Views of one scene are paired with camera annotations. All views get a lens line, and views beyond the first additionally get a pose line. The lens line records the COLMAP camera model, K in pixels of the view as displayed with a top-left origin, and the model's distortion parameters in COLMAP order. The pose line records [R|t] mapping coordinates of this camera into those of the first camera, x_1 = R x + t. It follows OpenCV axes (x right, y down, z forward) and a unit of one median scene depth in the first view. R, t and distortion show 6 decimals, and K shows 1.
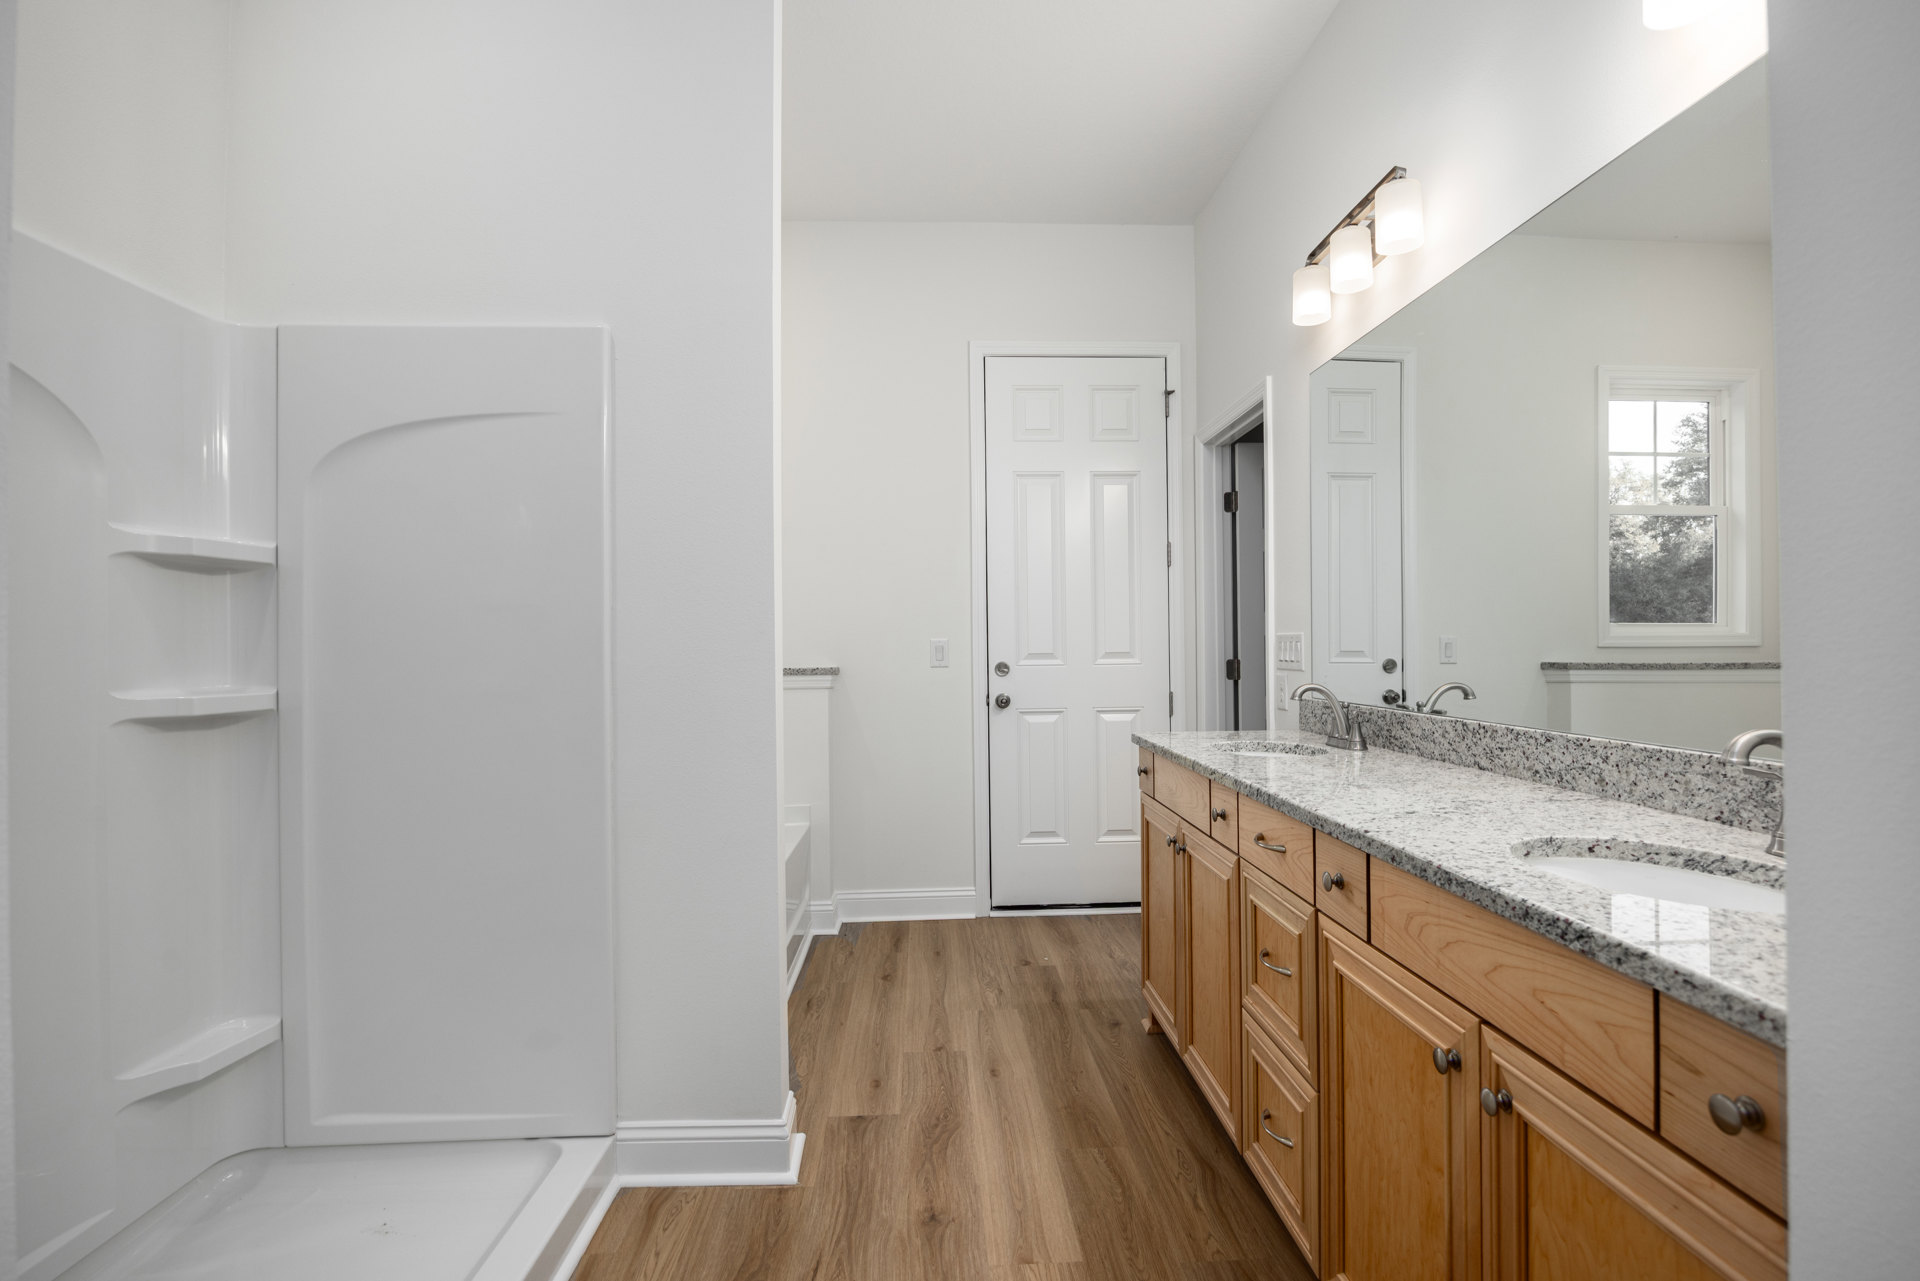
lens RADIAL K [[904.1, 0, 960.0], [0, 904.1, 640.5], [0, 0, 1]] dist [-0.004144, -0.000100]
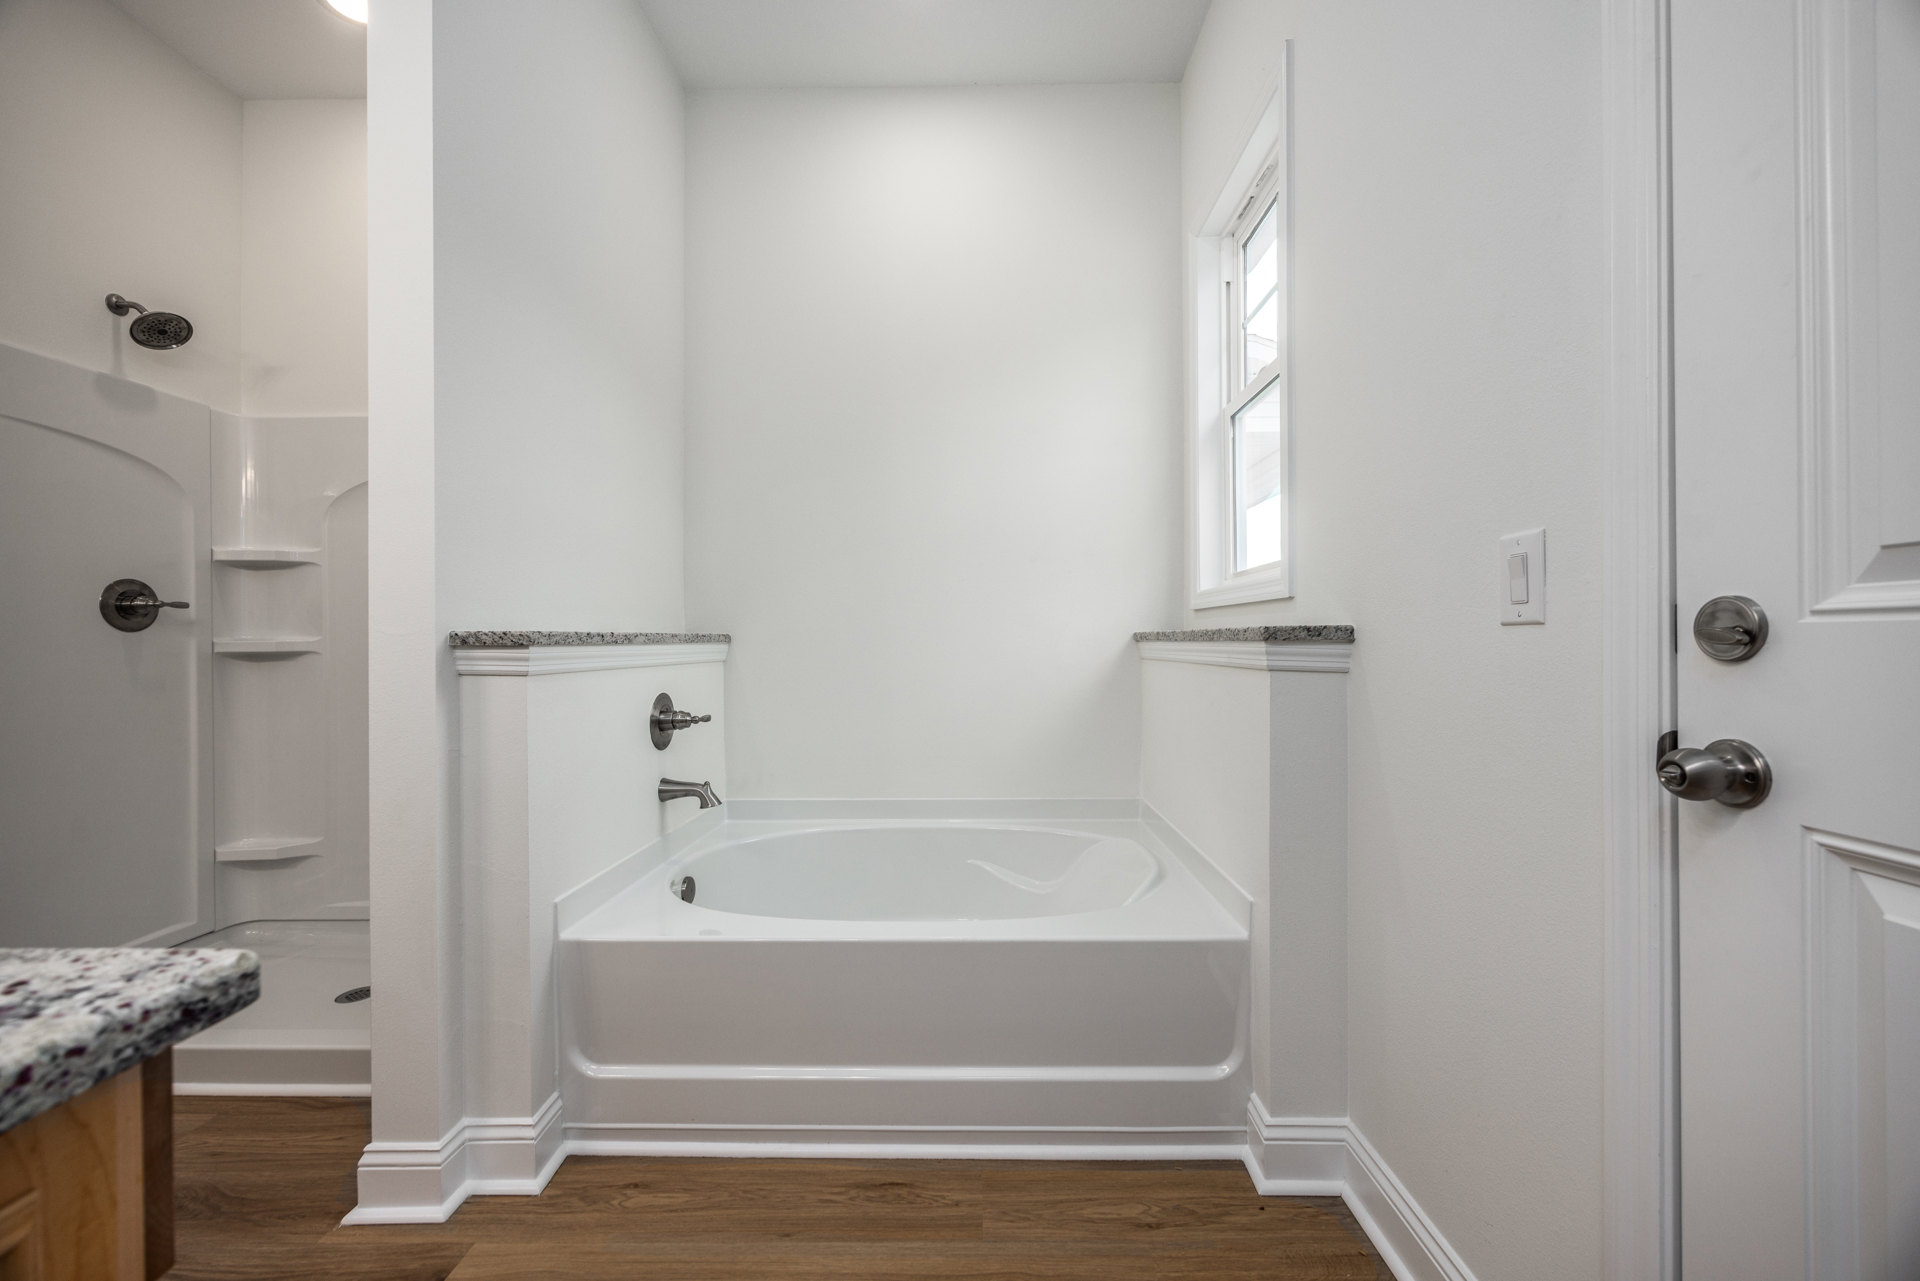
lens RADIAL K [[733.1, 0, 960.0], [0, 733.1, 640.5], [0, 0, 1]] dist [-0.000035, 0.000048]
pose [[-0.058873, 0.013506, -0.998174, 0.258542], [0.022493, 0.999673, 0.012200, 0.030654], [0.998012, -0.021733, -0.059158, 0.904959]]
